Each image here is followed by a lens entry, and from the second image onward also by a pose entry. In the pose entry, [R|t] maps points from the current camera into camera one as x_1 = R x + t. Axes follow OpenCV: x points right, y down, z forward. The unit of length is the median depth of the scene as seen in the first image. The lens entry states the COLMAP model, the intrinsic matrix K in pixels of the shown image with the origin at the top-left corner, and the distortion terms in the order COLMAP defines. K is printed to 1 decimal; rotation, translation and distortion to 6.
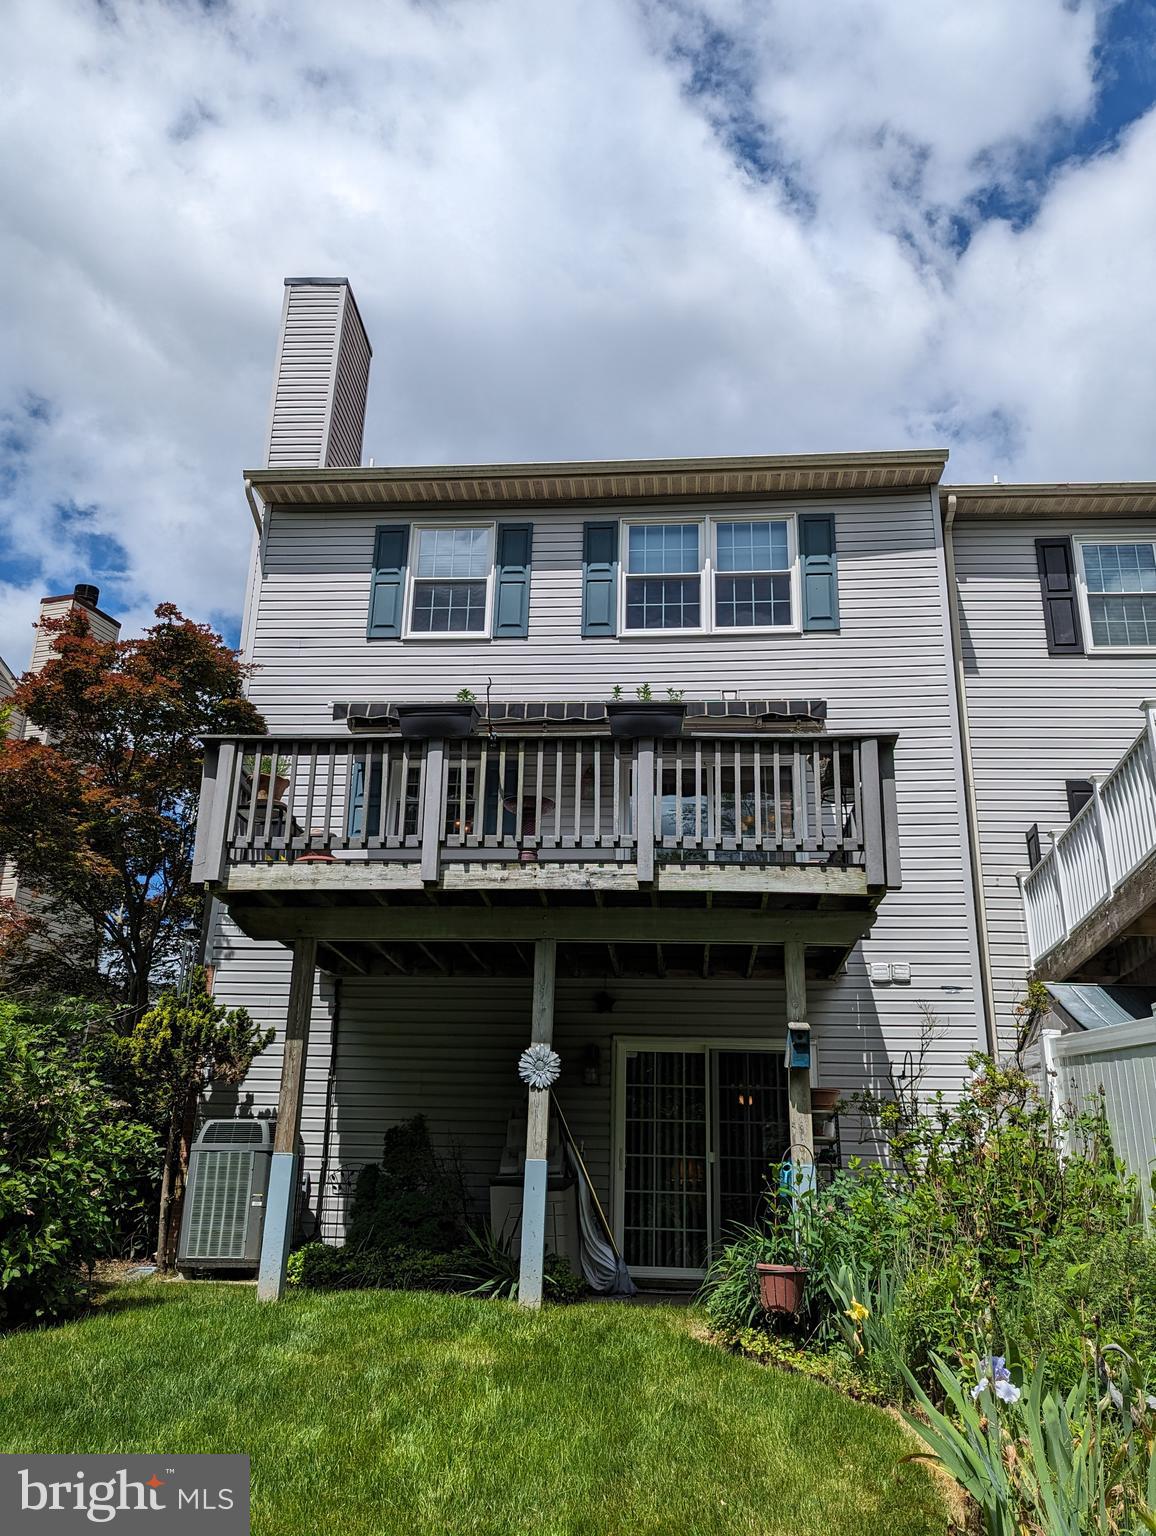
lens RADIAL K [[1063.6, 0, 598.1], [0, 1063.6, 764.7], [0, 0, 1]] dist [0.034025, 0.000858]
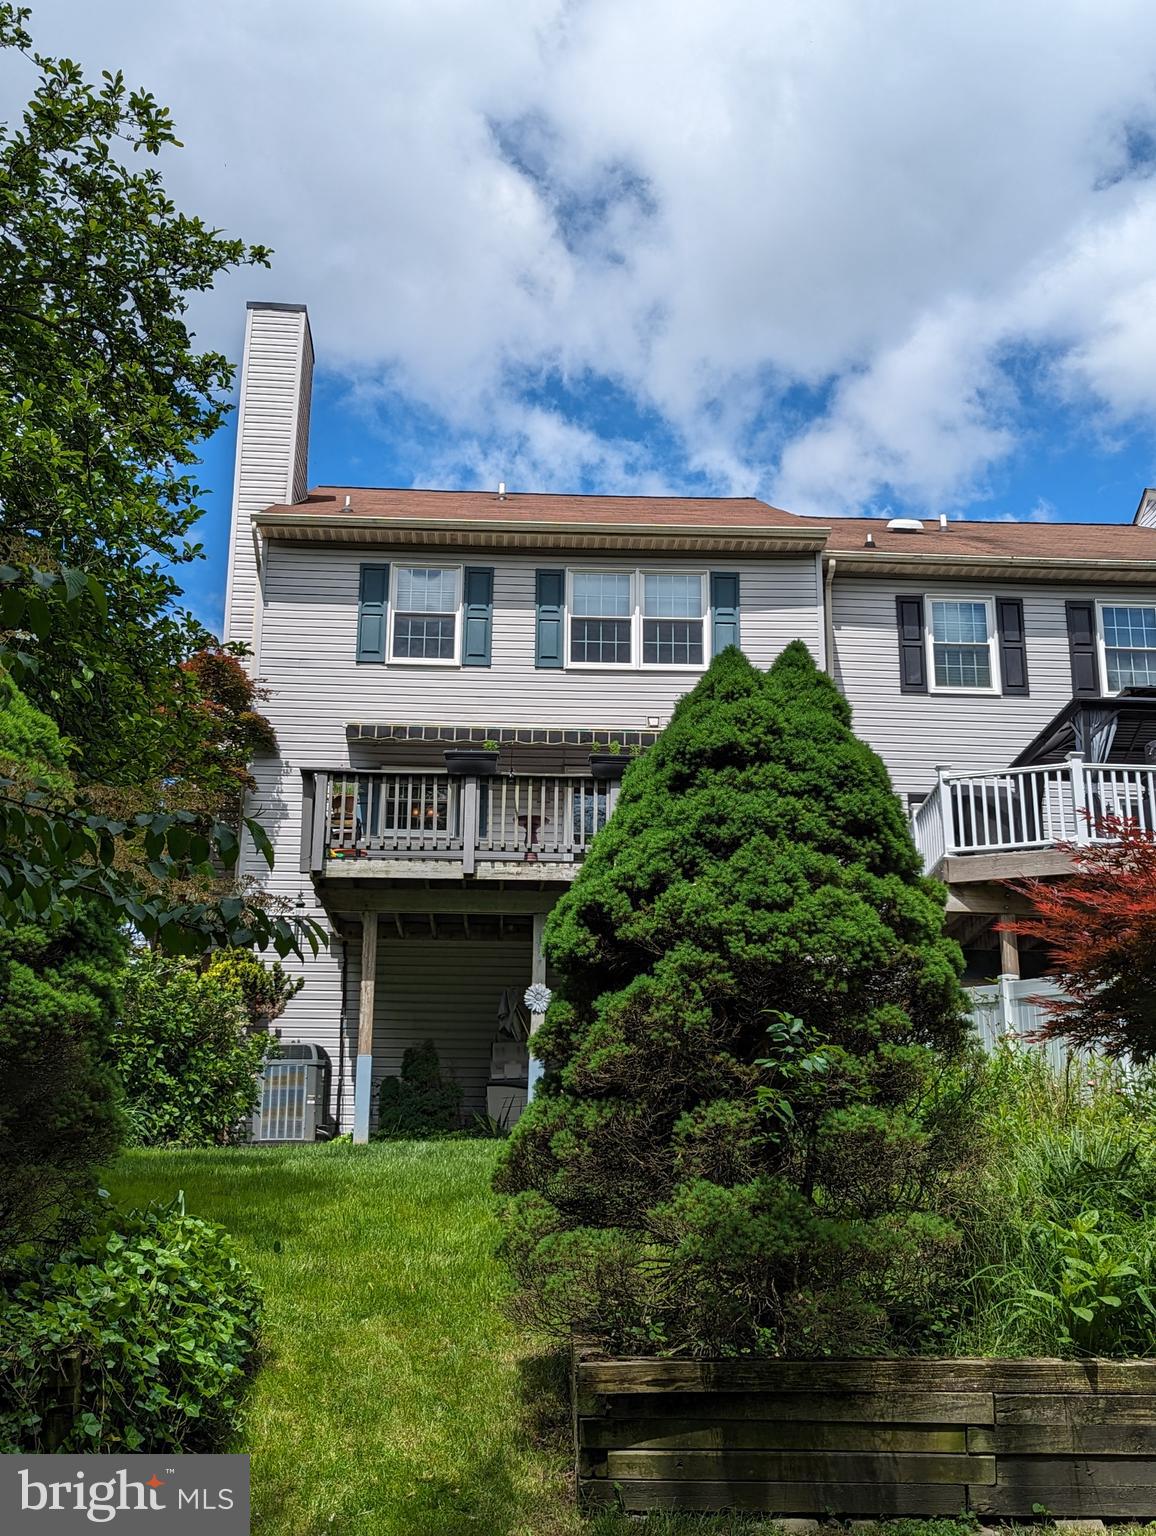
lens RADIAL K [[1214.9, 0, 578.0], [0, 1214.9, 768.0], [0, 0, 1]] dist [0.053868, -0.000114]
pose [[0.993745, 0.025129, 0.108805, -0.136359], [-0.030481, 0.998391, 0.047809, -0.085508], [-0.107428, -0.050827, 0.992913, -0.476979]]
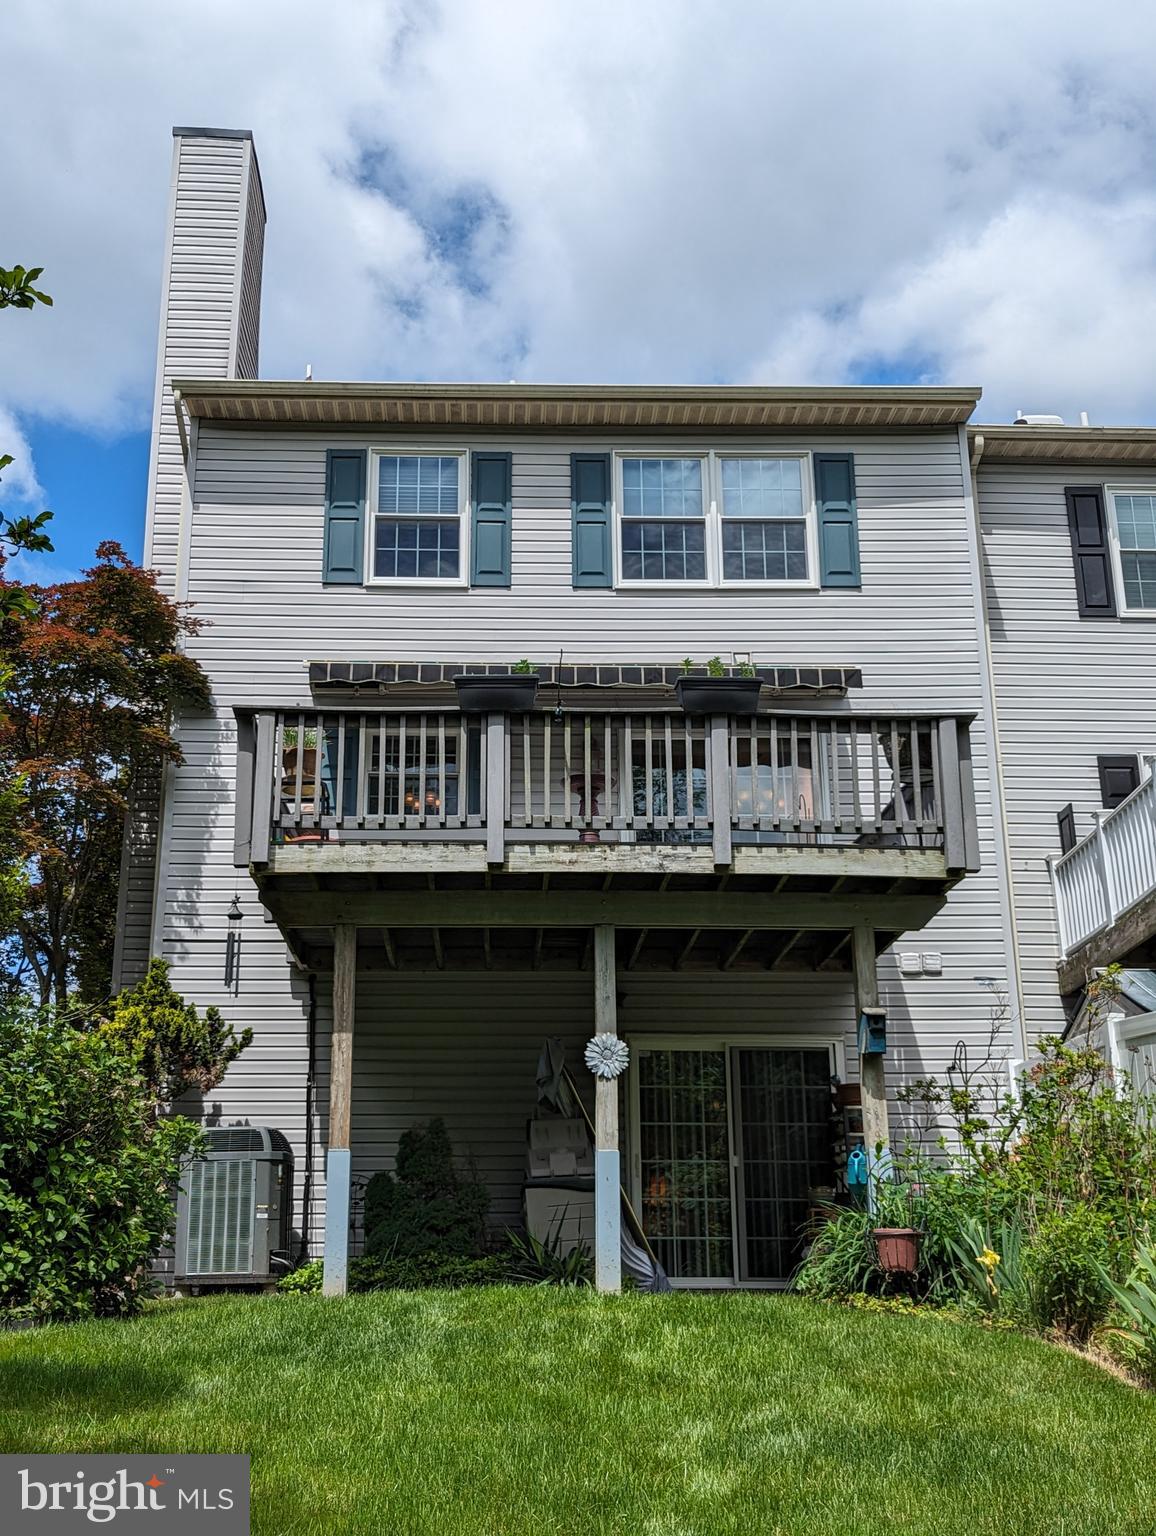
lens RADIAL K [[1367.4, 0, 578.0], [0, 1367.4, 768.0], [0, 0, 1]] dist [0.040355, -0.007738]
pose [[0.994723, 0.008066, 0.102280, -0.147596], [-0.011817, 0.999278, 0.036121, -0.014247], [-0.101915, -0.037139, 0.994100, -0.149932]]
